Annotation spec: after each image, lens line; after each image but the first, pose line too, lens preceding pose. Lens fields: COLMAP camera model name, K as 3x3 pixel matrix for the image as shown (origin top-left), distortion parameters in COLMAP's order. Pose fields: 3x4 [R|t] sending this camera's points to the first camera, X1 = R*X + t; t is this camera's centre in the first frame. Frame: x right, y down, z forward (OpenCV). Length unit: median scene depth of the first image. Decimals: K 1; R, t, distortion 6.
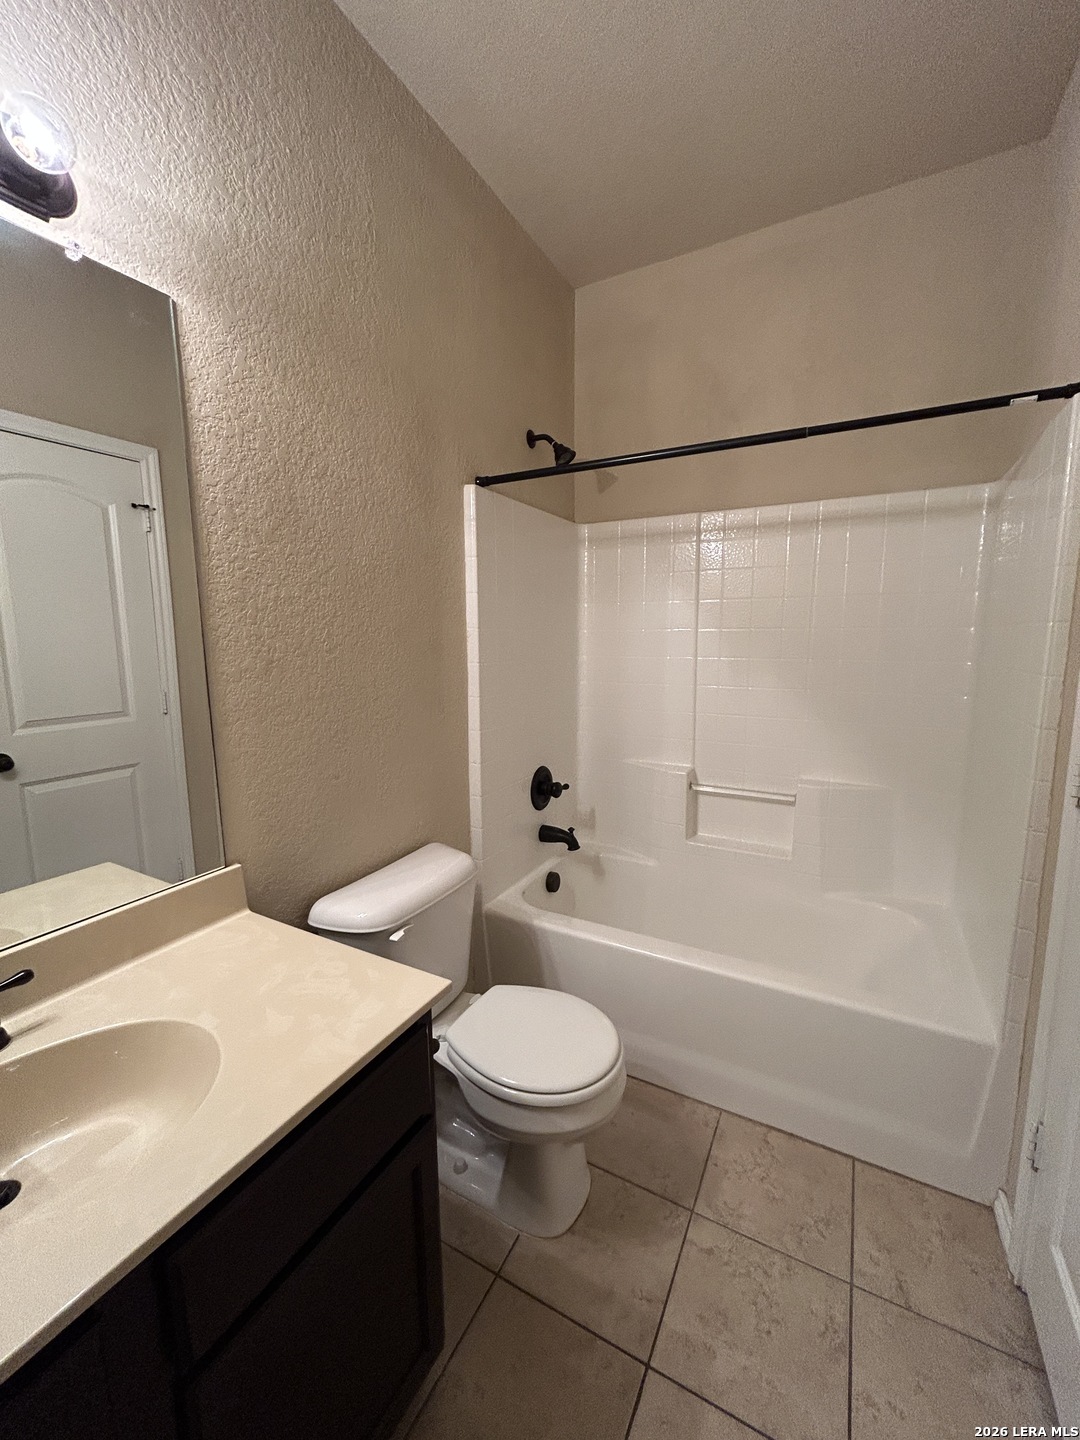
lens RADIAL K [[585.9, 0, 542.2], [0, 585.9, 719.3], [0, 0, 1]] dist [0.000761, 0.000310]
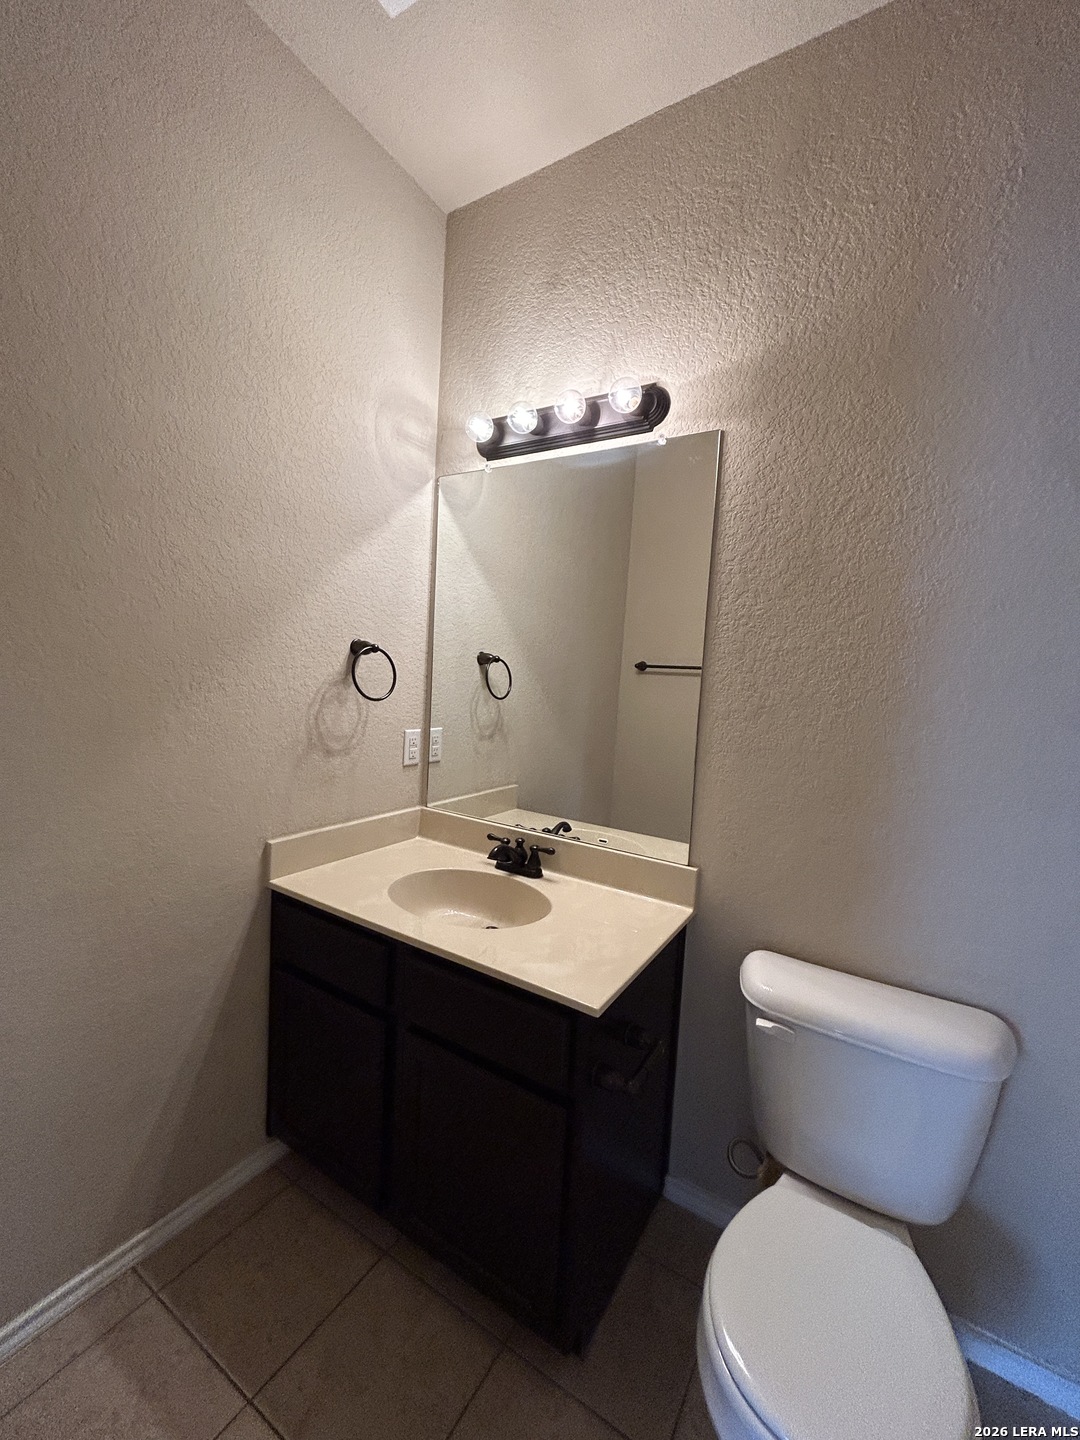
lens RADIAL K [[570.7, 0, 540.0], [0, 570.7, 720.0], [0, 0, 1]] dist [-0.000401, 0.000064]
pose [[-0.042455, 0.085583, -0.995426, 0.670634], [-0.204169, 0.974556, 0.092497, -0.097758], [0.978015, 0.207162, -0.023901, 0.692234]]
